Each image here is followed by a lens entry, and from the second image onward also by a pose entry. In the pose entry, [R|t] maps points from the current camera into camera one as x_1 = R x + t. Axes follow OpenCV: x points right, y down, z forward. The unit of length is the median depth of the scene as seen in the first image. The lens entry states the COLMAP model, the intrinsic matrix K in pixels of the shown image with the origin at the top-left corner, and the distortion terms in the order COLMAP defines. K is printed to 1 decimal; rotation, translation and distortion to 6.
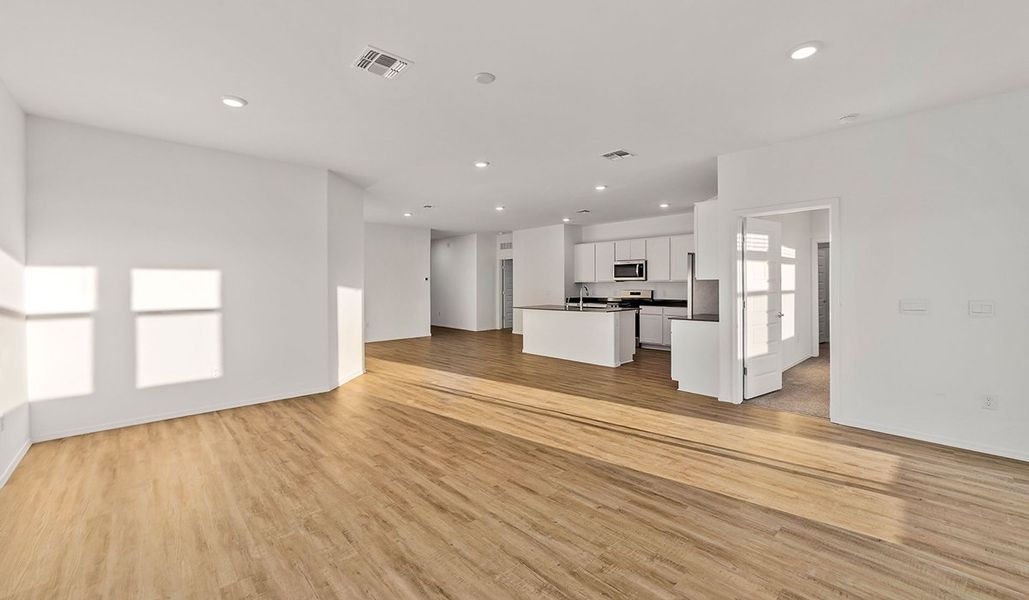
lens RADIAL K [[399.1, 0, 512.6], [0, 399.1, 291.2], [0, 0, 1]] dist [-0.013414, 0.007591]
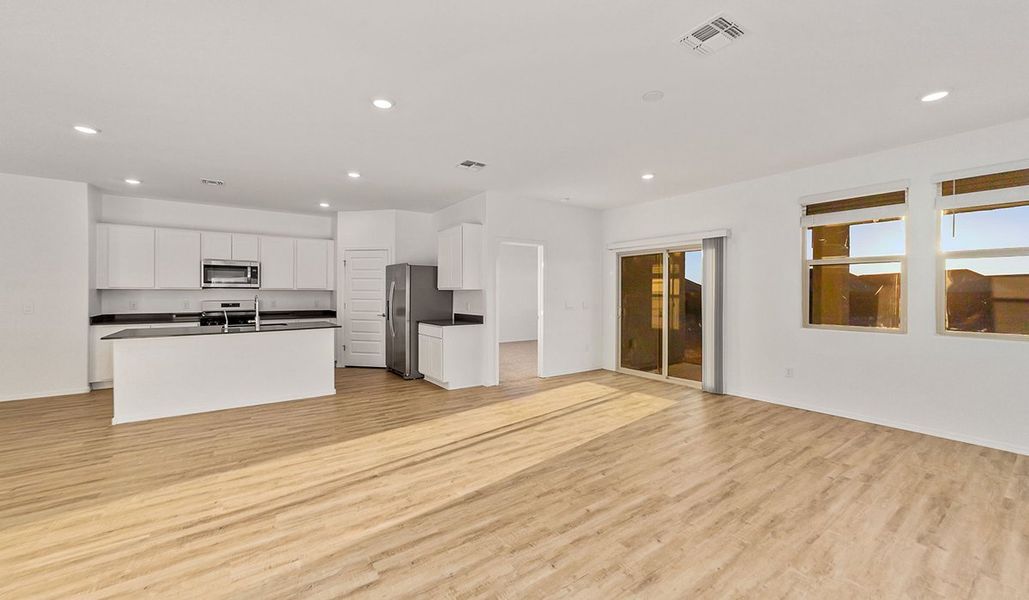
lens RADIAL K [[399.1, 0, 512.6], [0, 399.1, 291.2], [0, 0, 1]] dist [-0.013414, 0.007591]
pose [[0.141807, 0.009828, 0.989846, -0.963819], [0.013622, 0.999837, -0.011879, -0.011132], [-0.989801, 0.015168, 0.141650, 1.007448]]
